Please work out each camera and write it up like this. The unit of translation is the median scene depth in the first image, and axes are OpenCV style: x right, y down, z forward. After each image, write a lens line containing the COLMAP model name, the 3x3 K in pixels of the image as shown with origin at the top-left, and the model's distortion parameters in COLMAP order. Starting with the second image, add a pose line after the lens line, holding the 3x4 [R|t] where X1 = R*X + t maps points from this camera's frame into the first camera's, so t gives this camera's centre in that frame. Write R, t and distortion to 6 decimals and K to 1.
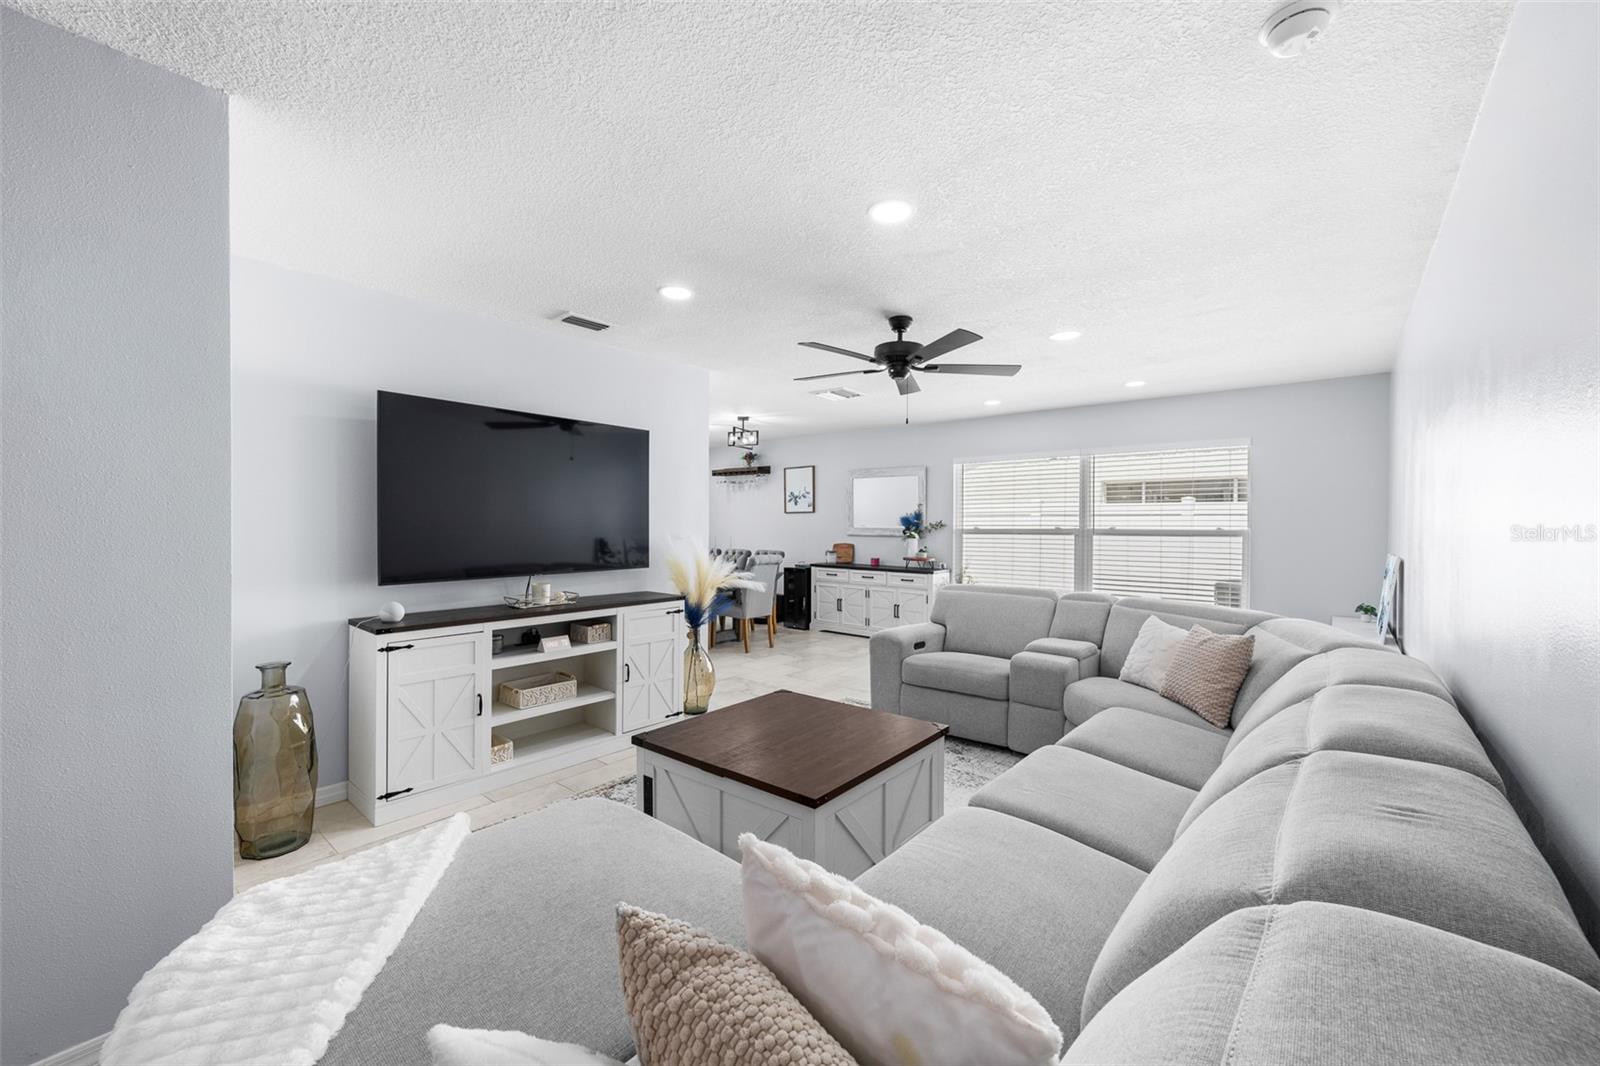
lens RADIAL K [[631.8, 0, 799.7], [0, 631.8, 531.2], [0, 0, 1]] dist [0.001034, -0.000276]
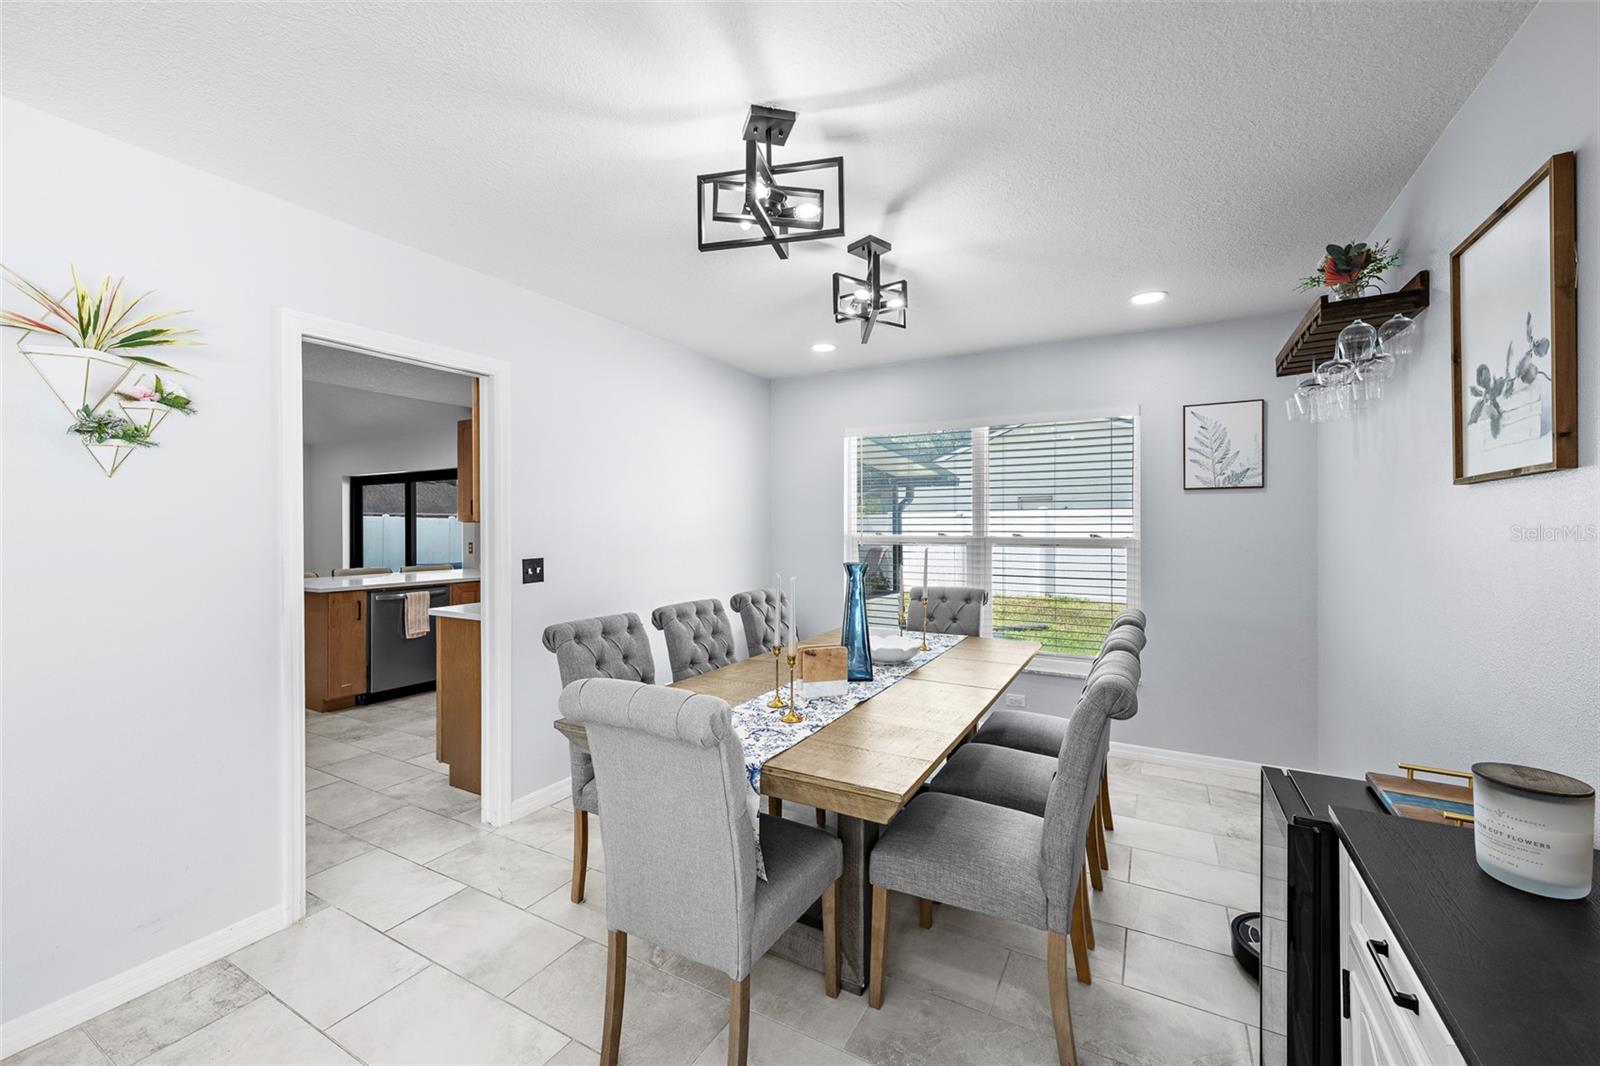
lens RADIAL K [[643.3, 0, 799.4], [0, 643.3, 526.1], [0, 0, 1]] dist [0.003516, 0.000034]
pose [[0.187502, -0.000707, -0.982264, 0.183813], [-0.008724, 0.999959, -0.002385, -0.018734], [0.982226, 0.009016, 0.187488, 1.059075]]
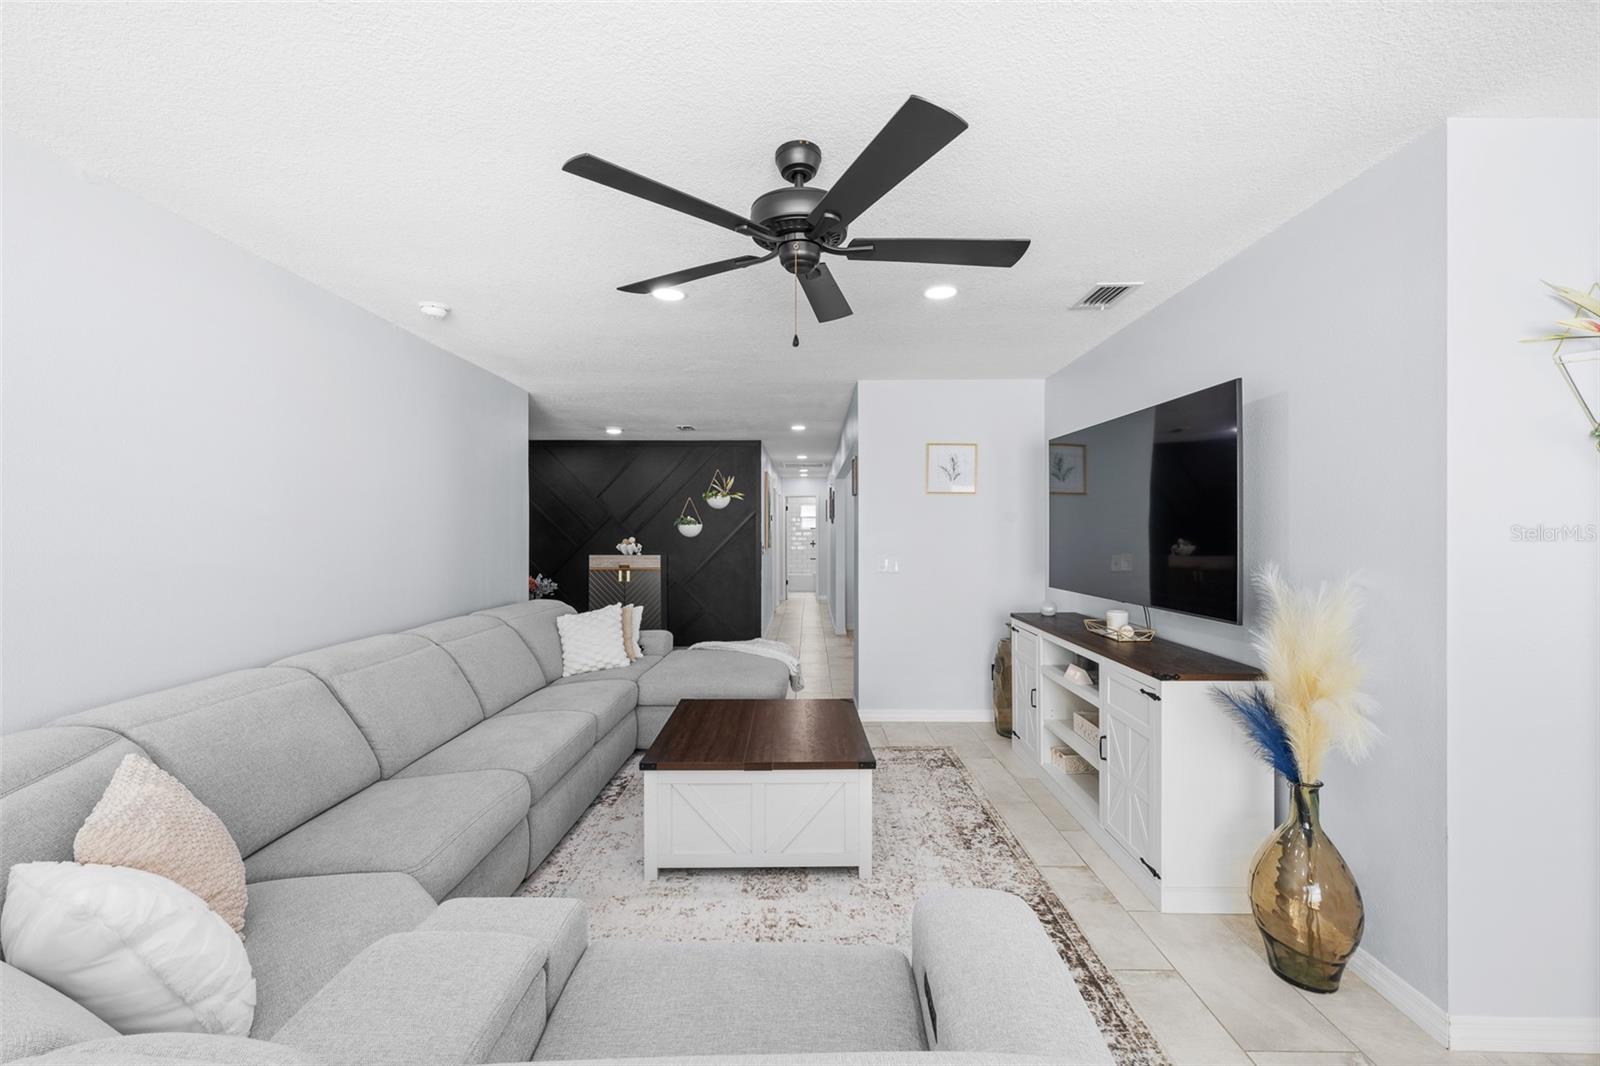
lens RADIAL K [[633.7, 0, 799.6], [0, 633.7, 530.8], [0, 0, 1]] dist [-0.000212, 0.000229]
pose [[-0.770941, -0.003138, -0.636899, 0.271336], [-0.009892, 0.999926, 0.007046, -0.016471], [0.636830, 0.011732, -0.770915, 0.792861]]
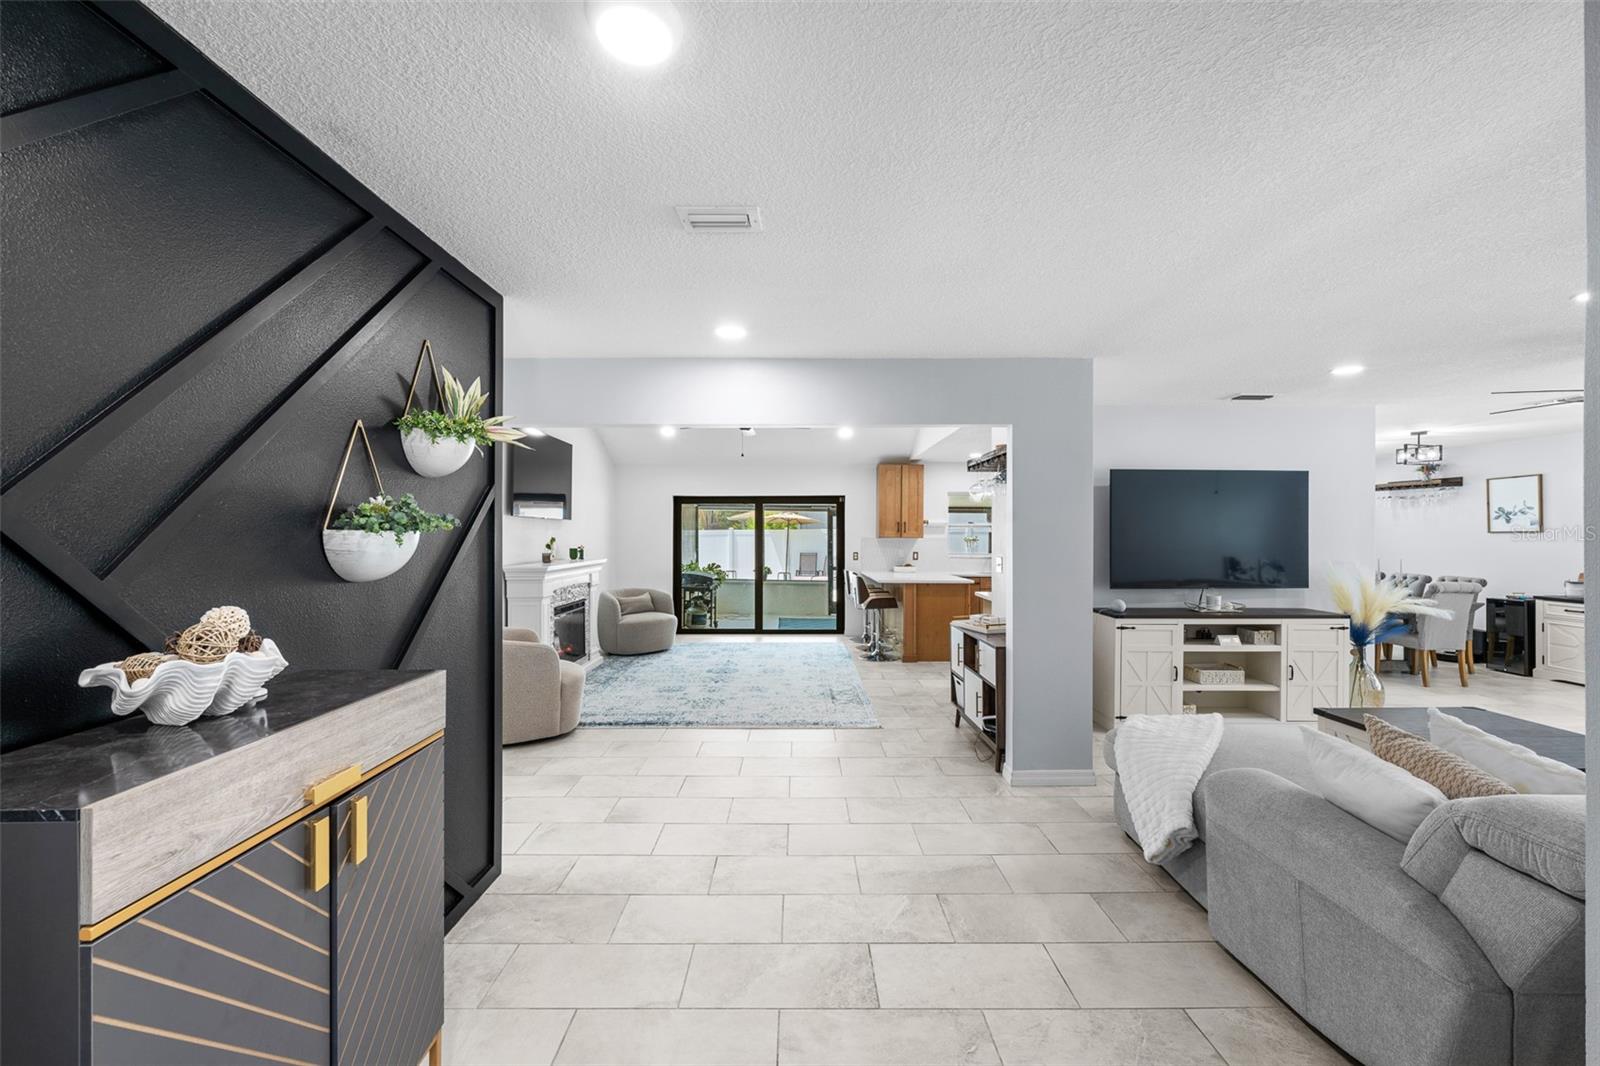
lens RADIAL K [[631.8, 0, 799.7], [0, 631.8, 531.2], [0, 0, 1]] dist [0.001034, -0.000276]
pose [[0.651996, -0.004566, -0.758209, 0.022721], [-0.008804, 0.999869, -0.013592, -0.015717], [0.758171, 0.015537, 0.651870, -0.316235]]
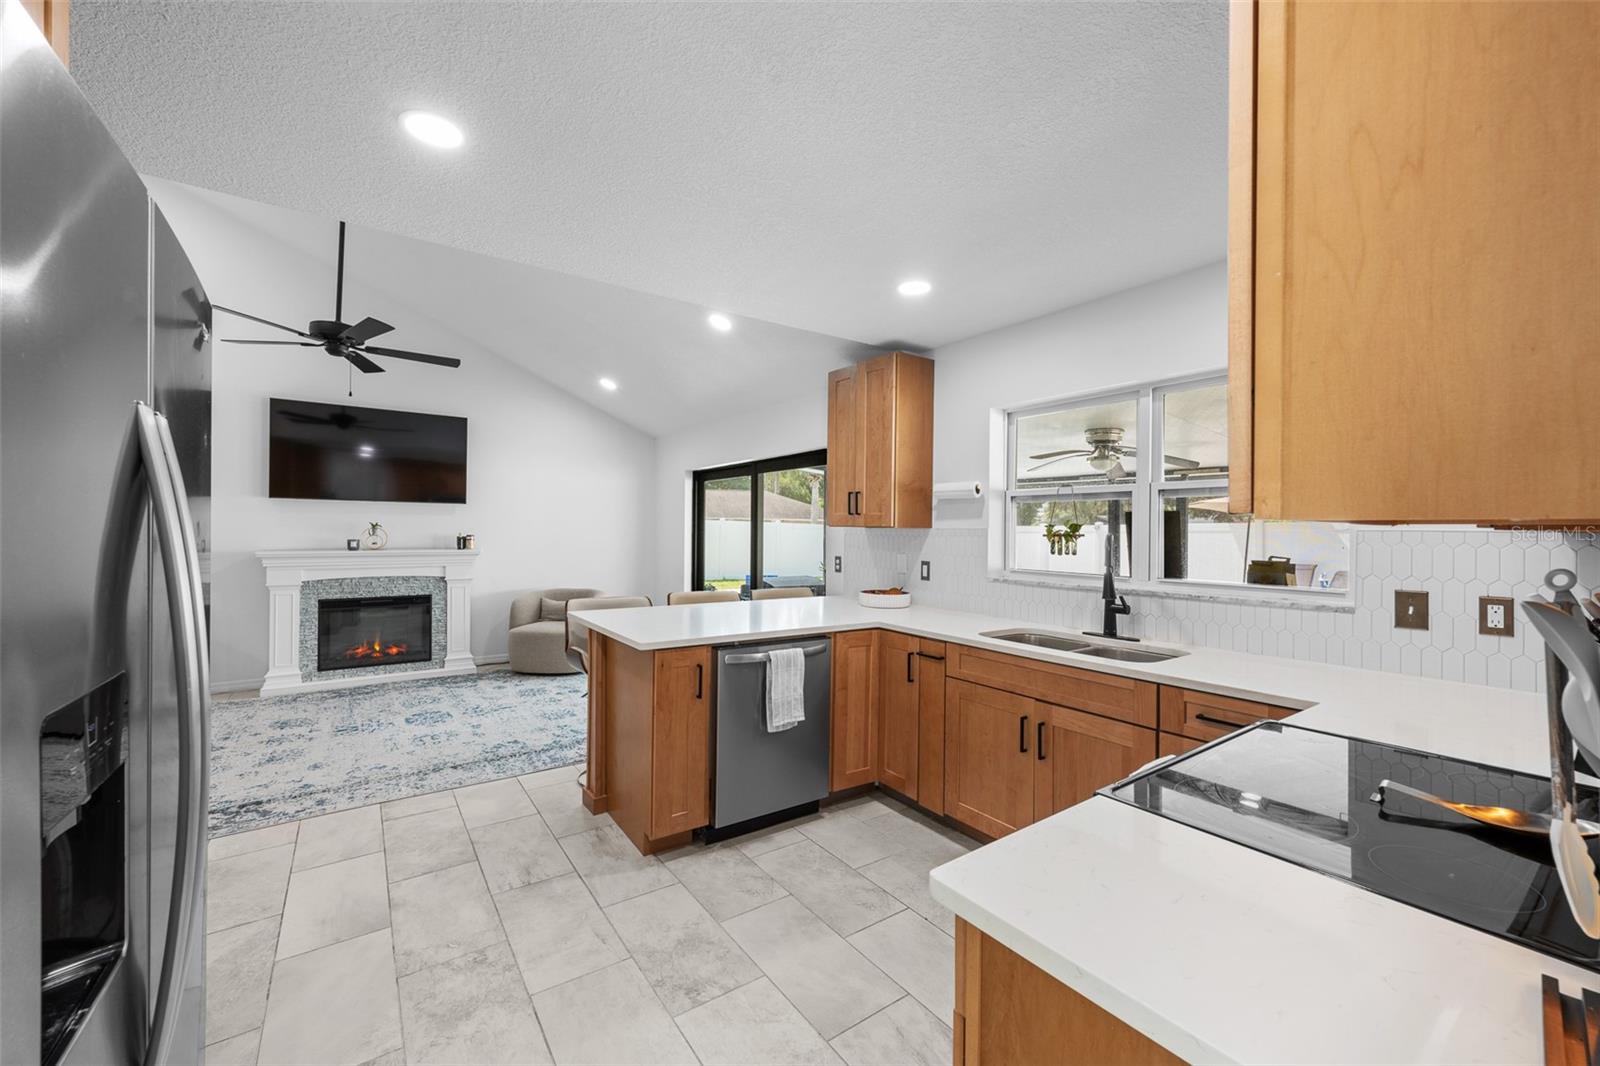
lens RADIAL K [[631.8, 0, 799.7], [0, 631.8, 531.2], [0, 0, 1]] dist [0.001034, -0.000276]
pose [[-0.252387, -0.002904, -0.967622, -0.273869], [-0.021297, 0.999770, 0.002555, -0.018626], [0.967392, 0.021253, -0.252391, 0.859220]]
